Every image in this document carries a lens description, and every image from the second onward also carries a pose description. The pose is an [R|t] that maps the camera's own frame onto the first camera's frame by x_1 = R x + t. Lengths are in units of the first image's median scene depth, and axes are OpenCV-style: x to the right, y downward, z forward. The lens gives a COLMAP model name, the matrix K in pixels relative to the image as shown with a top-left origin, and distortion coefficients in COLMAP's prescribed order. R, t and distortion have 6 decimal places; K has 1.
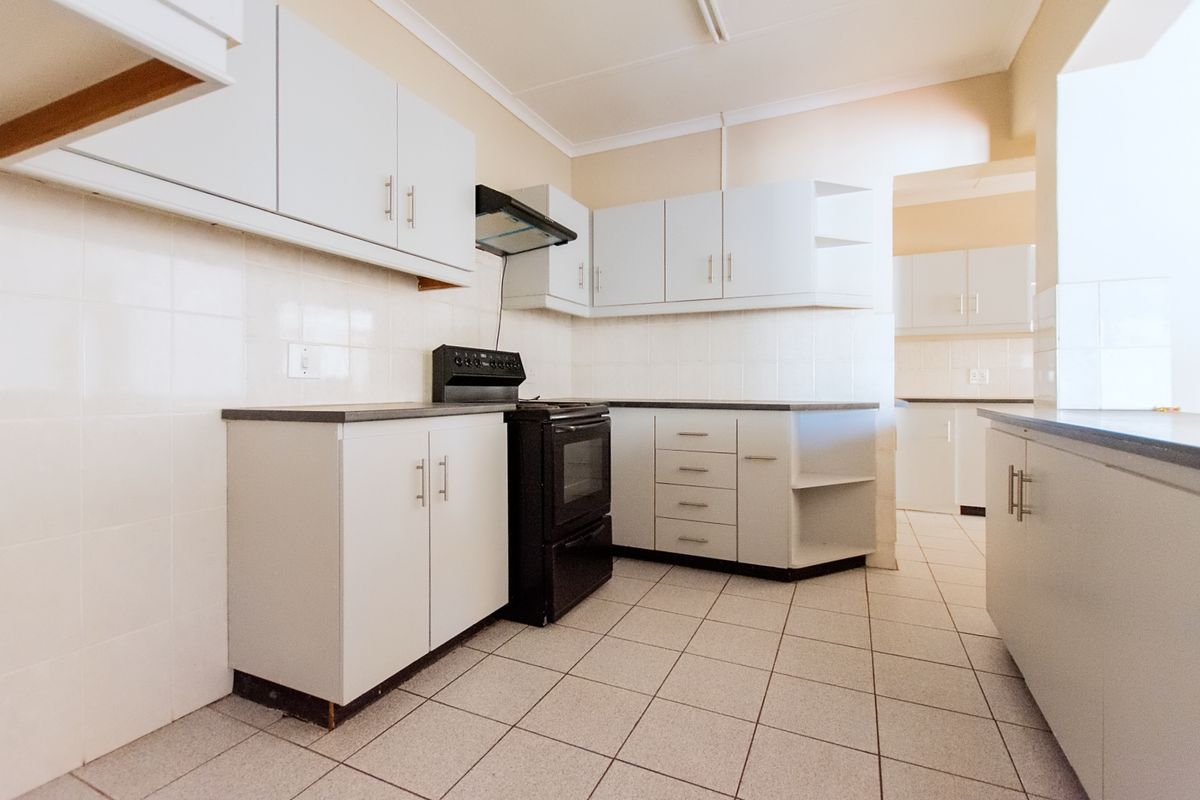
lens RADIAL K [[535.4, 0, 601.2], [0, 535.4, 387.5], [0, 0, 1]] dist [0.000758, -0.000119]
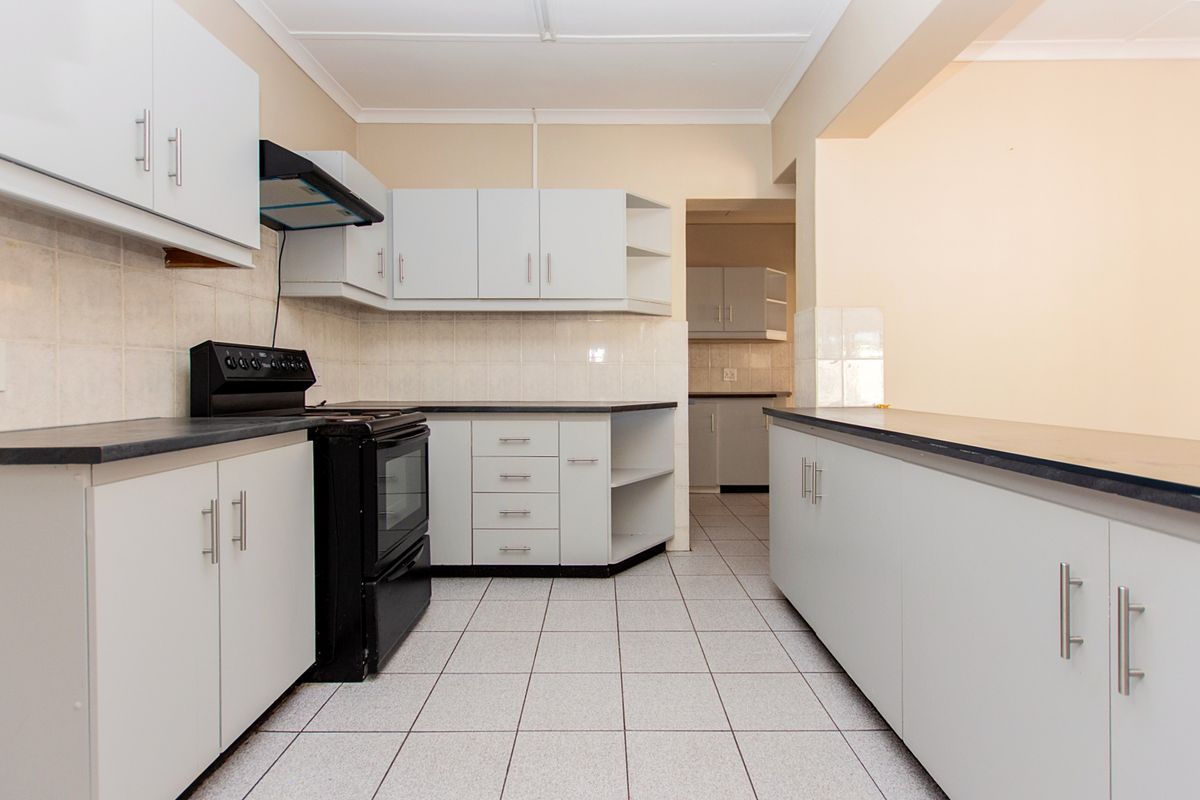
lens RADIAL K [[542.5, 0, 602.0], [0, 542.5, 379.8], [0, 0, 1]] dist [0.000539, -0.000263]
pose [[0.904063, -0.004288, 0.427378, -0.109744], [0.003471, 0.999990, 0.002692, -0.022756], [-0.427386, -0.000950, 0.904069, 0.056495]]
